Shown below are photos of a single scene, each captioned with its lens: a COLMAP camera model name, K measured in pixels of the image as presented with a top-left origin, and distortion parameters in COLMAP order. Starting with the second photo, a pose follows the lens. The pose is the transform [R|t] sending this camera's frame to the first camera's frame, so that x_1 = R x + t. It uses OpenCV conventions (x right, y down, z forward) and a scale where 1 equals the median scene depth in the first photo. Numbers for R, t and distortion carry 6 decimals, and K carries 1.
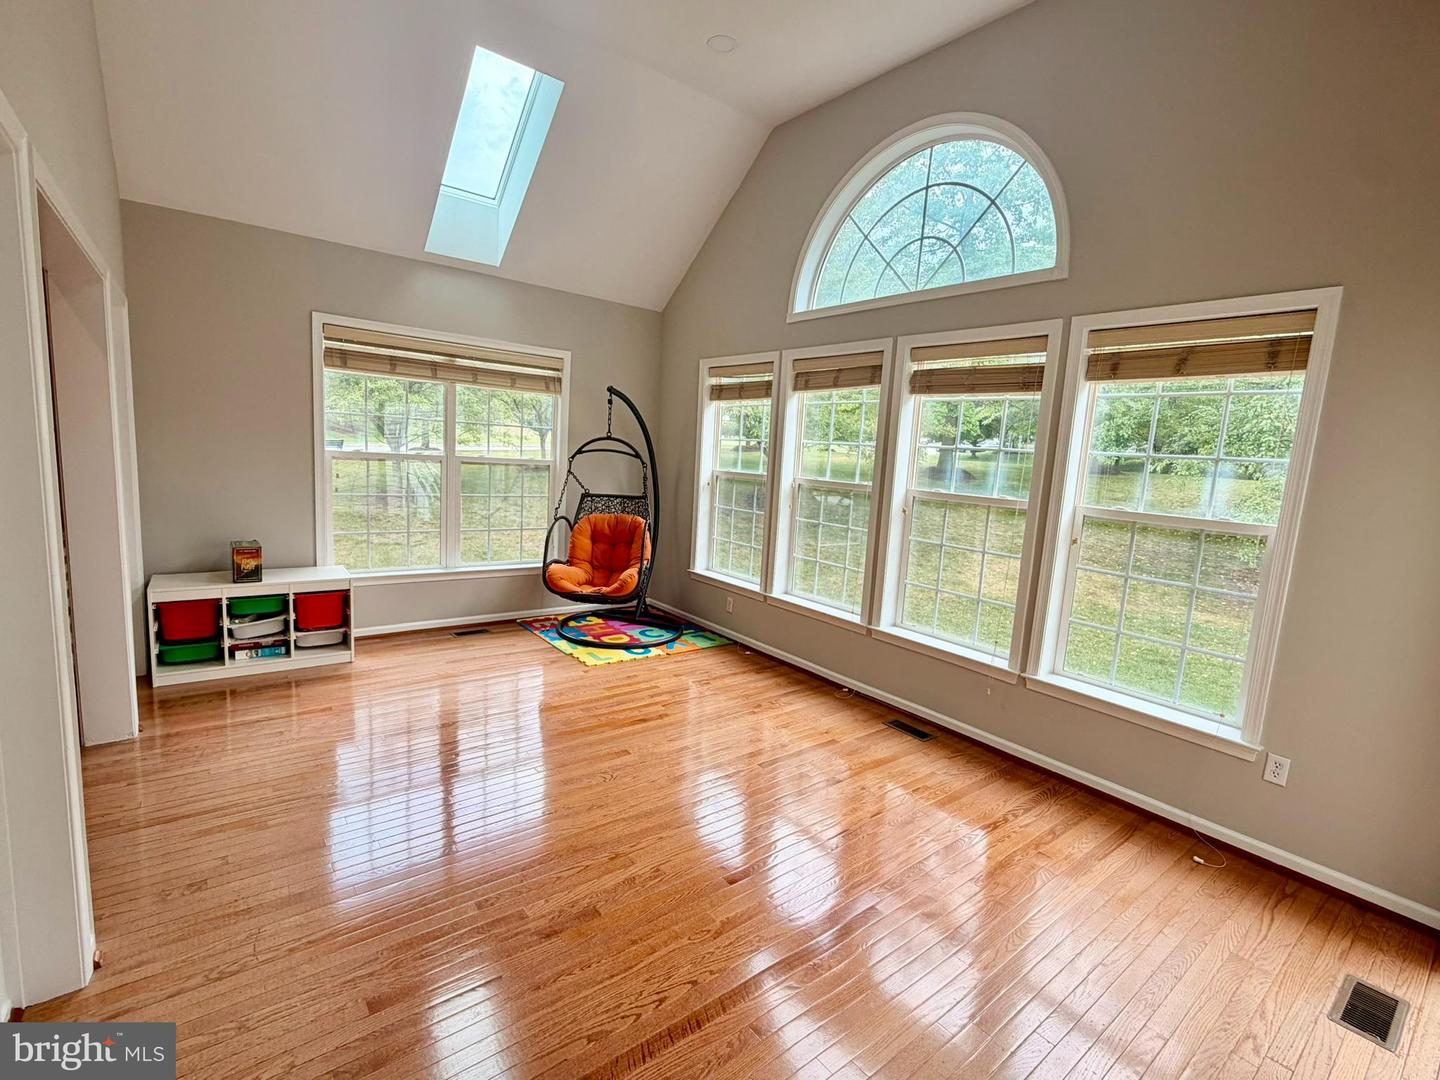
lens RADIAL K [[657.9, 0, 718.6], [0, 657.9, 540.7], [0, 0, 1]] dist [0.000779, 0.000255]
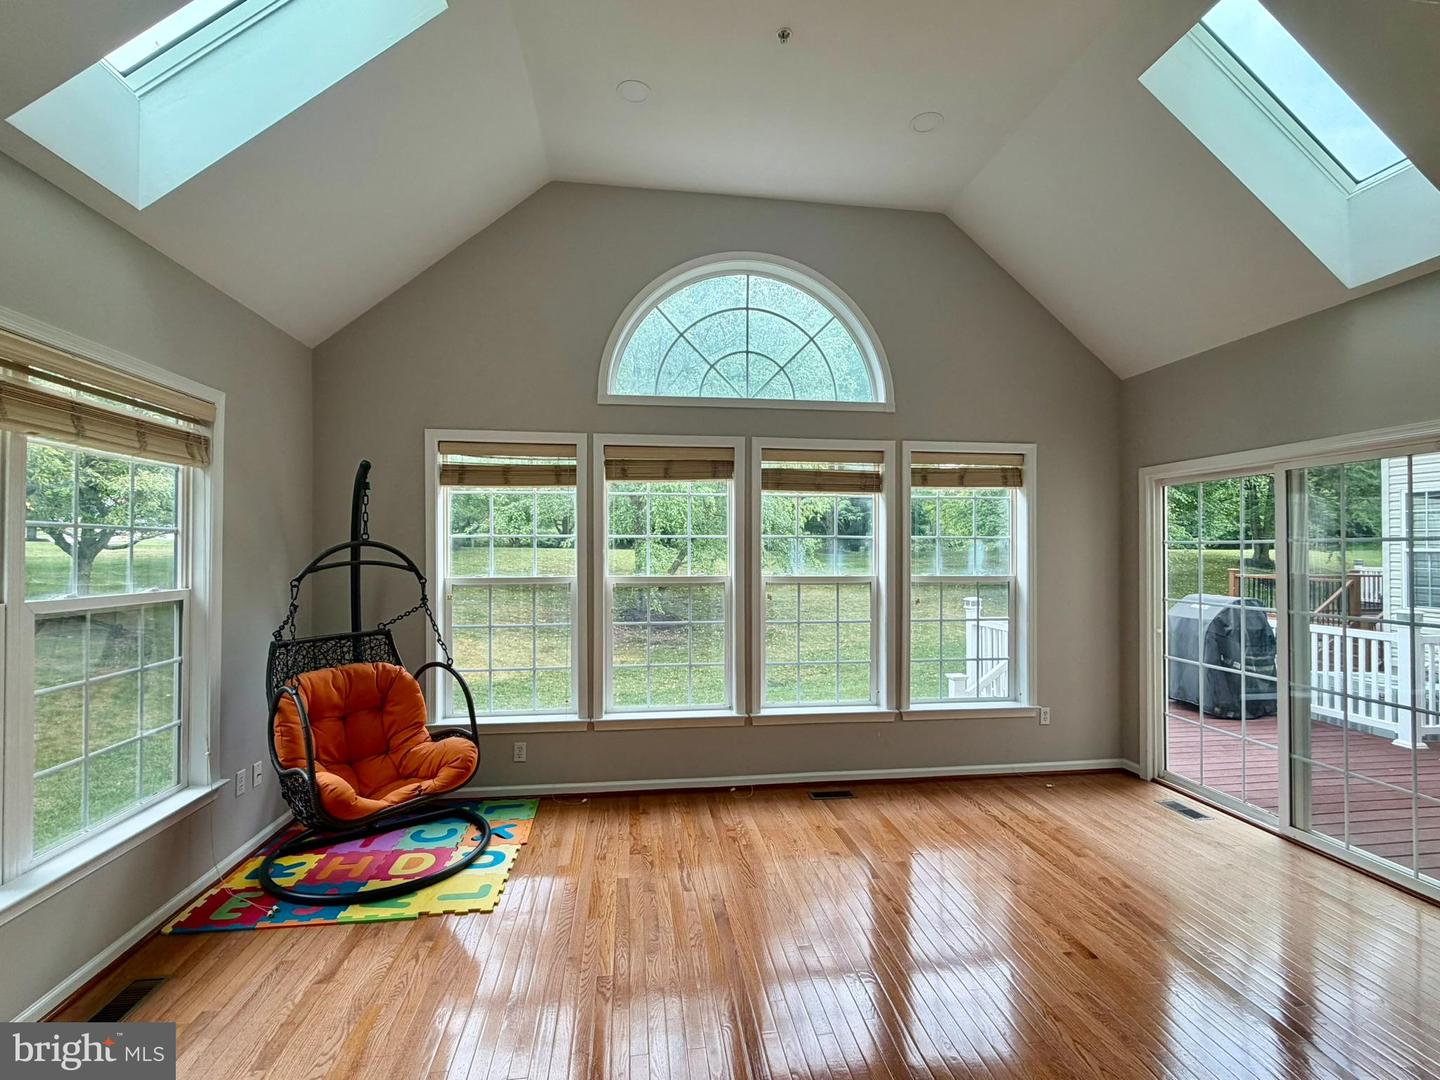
lens RADIAL K [[657.9, 0, 719.4], [0, 657.9, 542.9], [0, 0, 1]] dist [0.000779, 0.000255]
pose [[0.509576, -0.049937, 0.858975, -0.566594], [0.147870, 0.988544, -0.030252, -0.094194], [-0.847624, 0.142432, 0.511122, 0.429139]]
